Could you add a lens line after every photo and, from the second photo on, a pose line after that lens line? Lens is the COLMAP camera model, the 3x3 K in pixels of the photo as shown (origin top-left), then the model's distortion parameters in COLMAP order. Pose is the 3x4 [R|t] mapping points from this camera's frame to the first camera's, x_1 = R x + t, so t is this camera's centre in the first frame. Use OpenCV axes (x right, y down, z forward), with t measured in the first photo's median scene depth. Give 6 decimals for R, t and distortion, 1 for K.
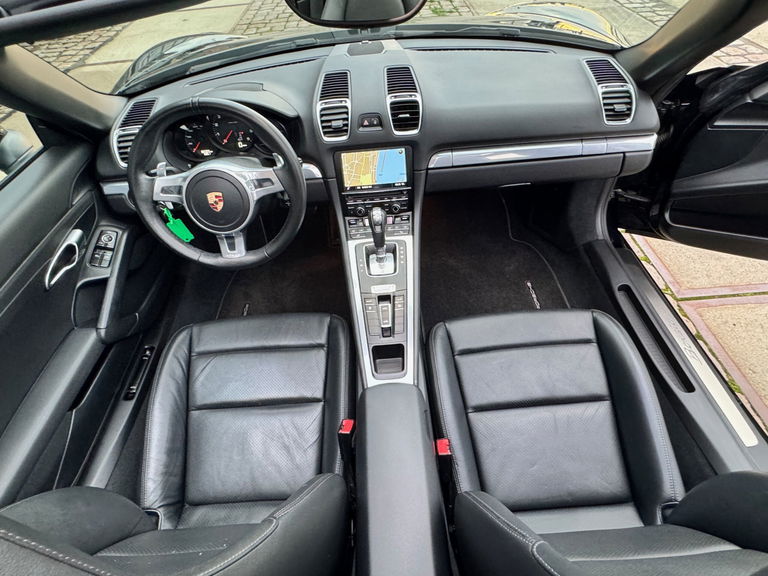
lens RADIAL K [[435.5, 0, 381.6], [0, 435.5, 290.0], [0, 0, 1]] dist [-0.005509, 0.001165]
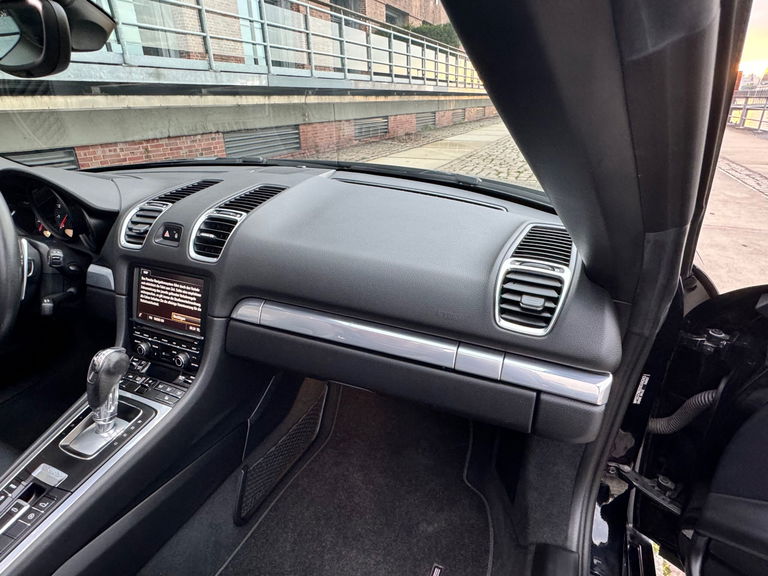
lens RADIAL K [[435.5, 0, 385.3], [0, 435.5, 292.2], [0, 0, 1]] dist [-0.005509, 0.001165]
pose [[0.895940, 0.241173, -0.372997, 0.577771], [-0.356395, 0.891511, -0.279627, -0.223993], [0.265092, 0.383463, 0.884693, 0.490782]]
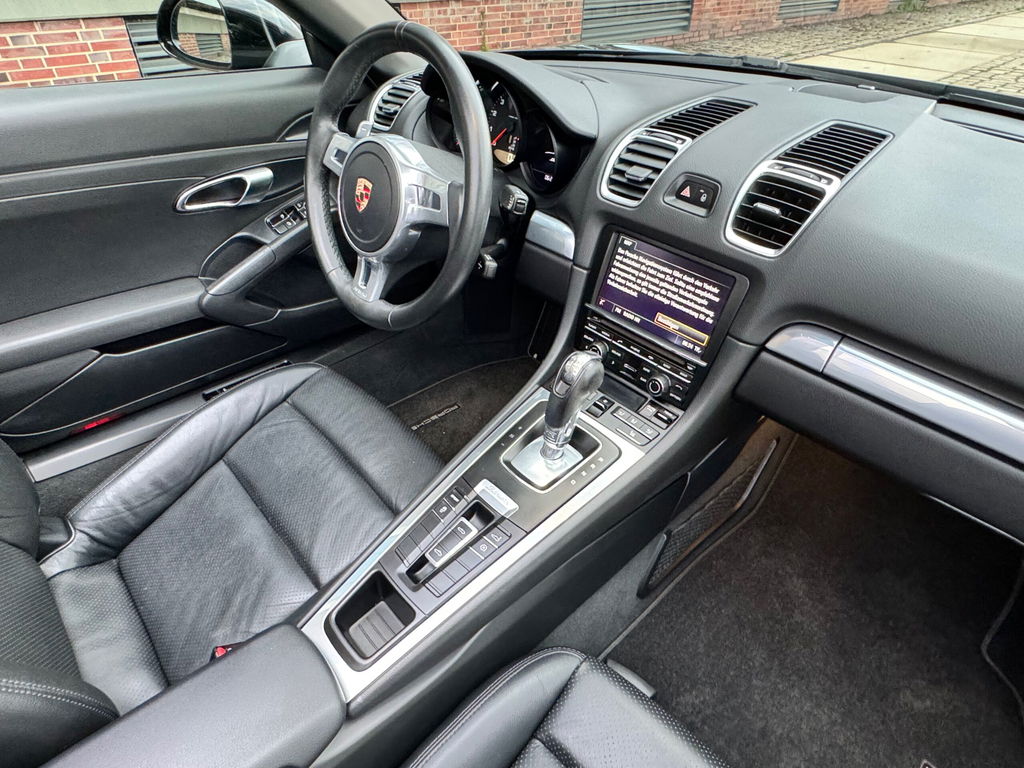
lens RADIAL K [[580.7, 0, 501.0], [0, 580.7, 386.7], [0, 0, 1]] dist [-0.005509, 0.001165]
pose [[0.644490, 0.536207, -0.545083, 0.280792], [-0.591036, 0.801636, 0.089759, -0.156995], [0.485088, 0.264315, 0.833563, 0.444625]]
